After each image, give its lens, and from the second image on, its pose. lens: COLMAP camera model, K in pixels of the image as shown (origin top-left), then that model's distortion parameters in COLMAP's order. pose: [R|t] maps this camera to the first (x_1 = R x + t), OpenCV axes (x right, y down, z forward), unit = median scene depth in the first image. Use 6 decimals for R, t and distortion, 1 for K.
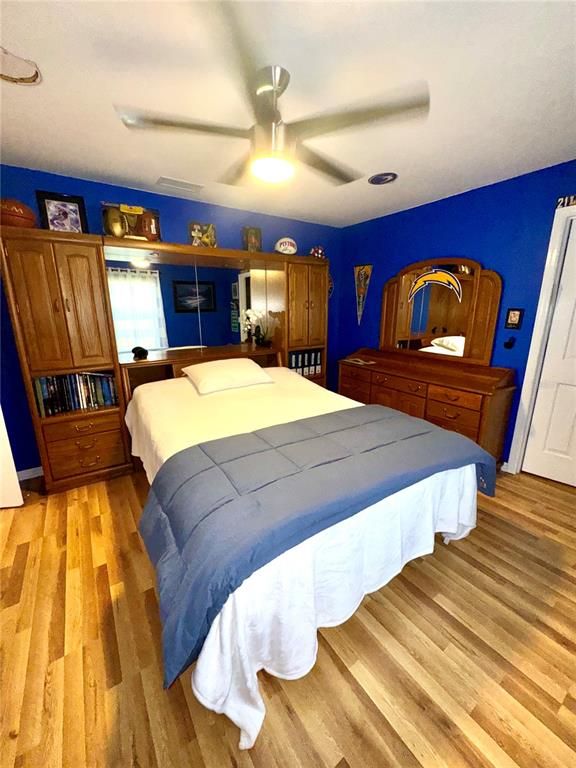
lens RADIAL K [[308.0, 0, 287.1], [0, 308.0, 381.3], [0, 0, 1]] dist [0.000195, 0.000848]
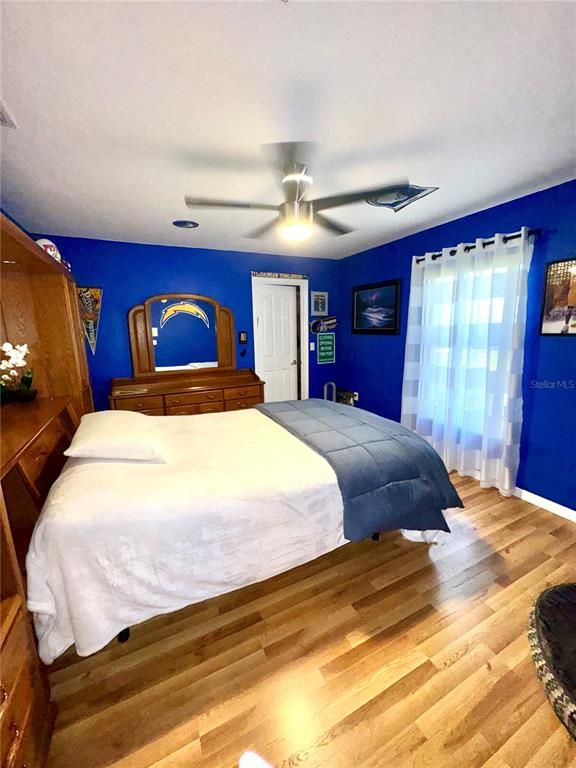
lens RADIAL K [[308.0, 0, 288.2], [0, 308.0, 383.8], [0, 0, 1]] dist [0.000195, 0.000848]
pose [[0.135693, -0.180498, 0.974170, -0.973847], [0.257139, 0.955987, 0.141311, -0.160852], [-0.956800, 0.231322, 0.176134, 0.628840]]
